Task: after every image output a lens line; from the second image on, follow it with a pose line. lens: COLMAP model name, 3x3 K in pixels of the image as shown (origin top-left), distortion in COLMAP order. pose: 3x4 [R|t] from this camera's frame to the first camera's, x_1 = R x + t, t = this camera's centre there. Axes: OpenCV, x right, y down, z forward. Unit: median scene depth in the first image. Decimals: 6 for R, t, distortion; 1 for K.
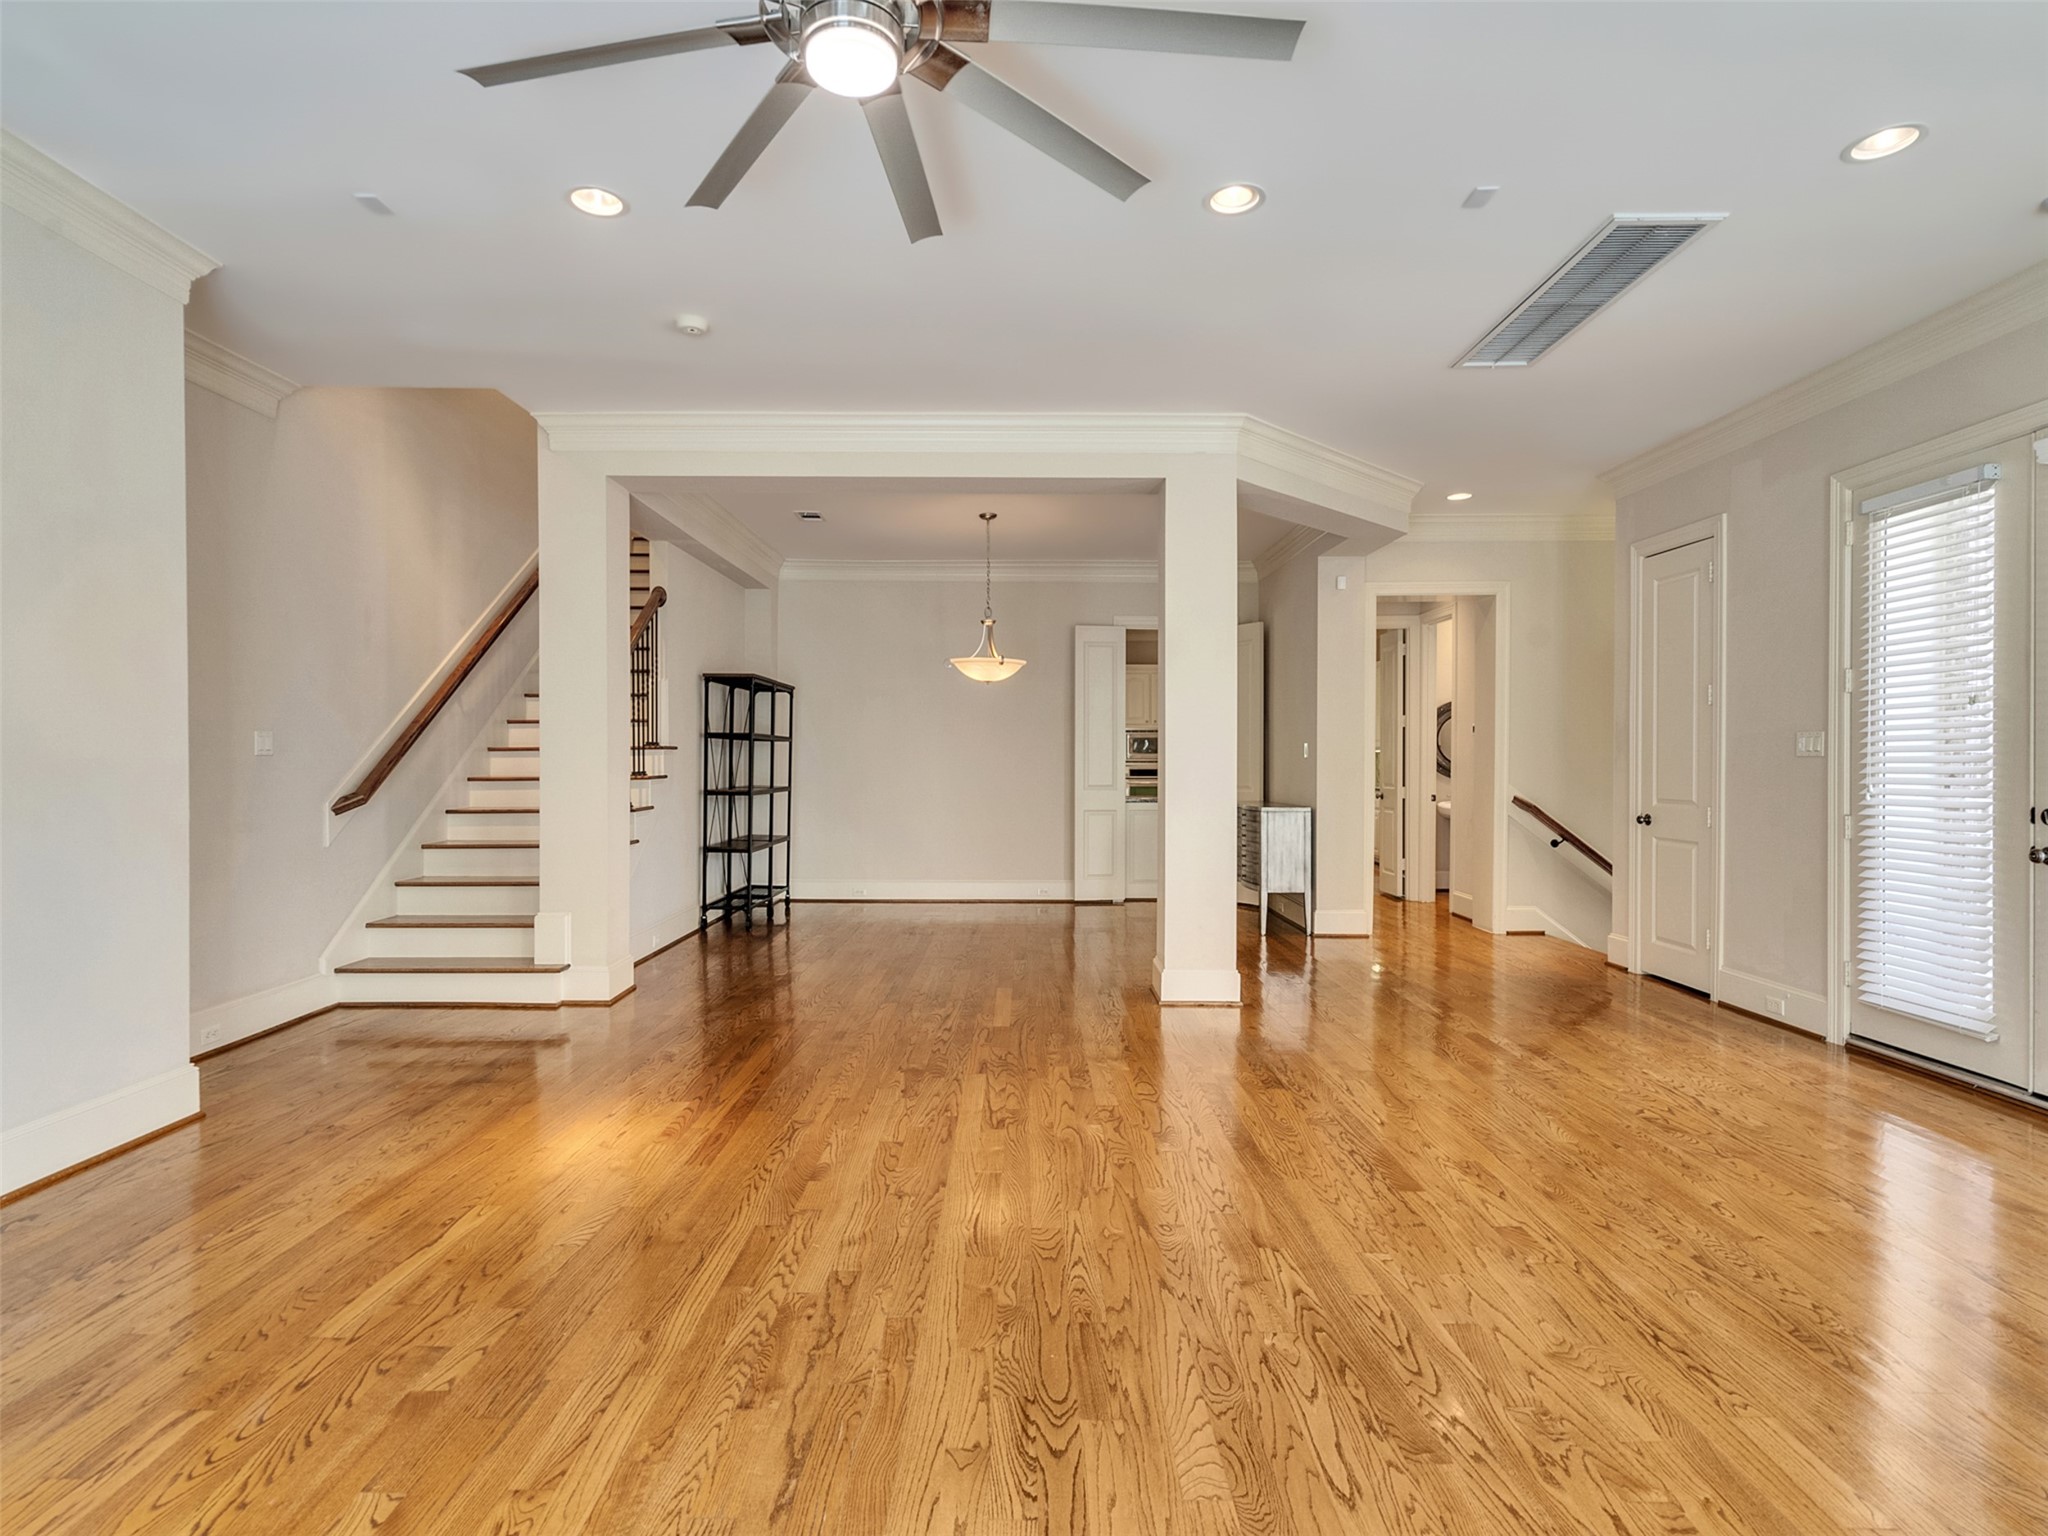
lens RADIAL K [[1050.5, 0, 1010.6], [0, 1050.5, 767.0], [0, 0, 1]] dist [-0.006894, 0.005665]
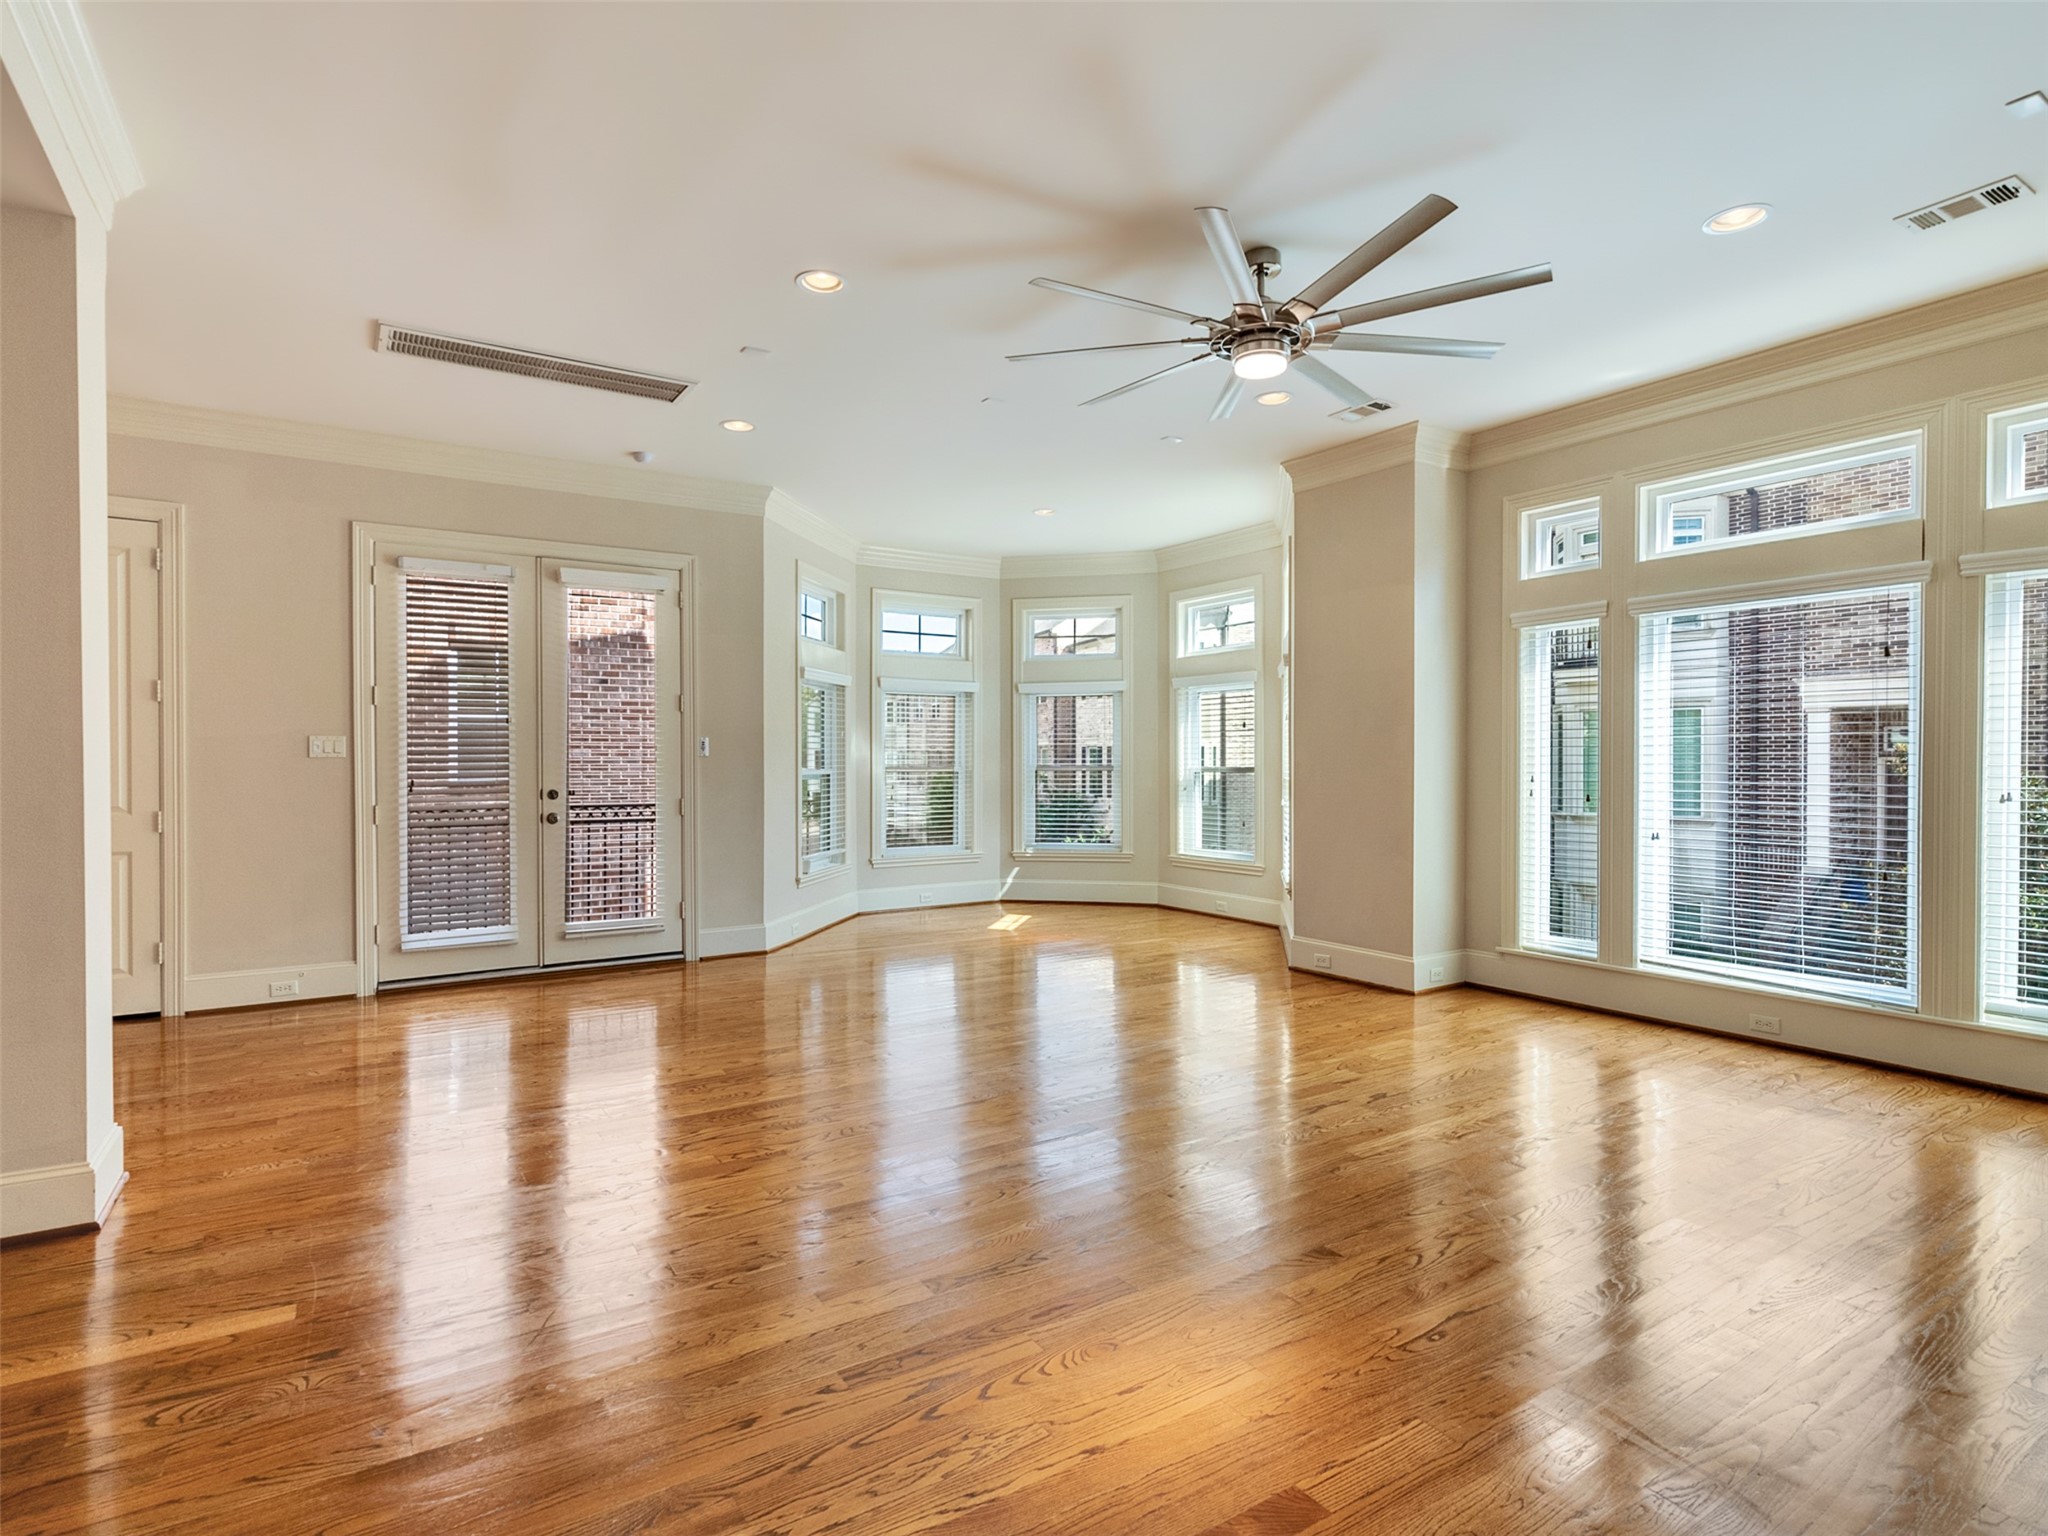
lens RADIAL K [[1050.5, 0, 1010.6], [0, 1050.5, 767.0], [0, 0, 1]] dist [-0.006894, 0.005665]
pose [[-0.552276, -0.005645, 0.833642, -0.542543], [0.007149, 0.999908, 0.011507, -0.006954], [-0.833631, 0.012315, -0.552185, 0.906055]]
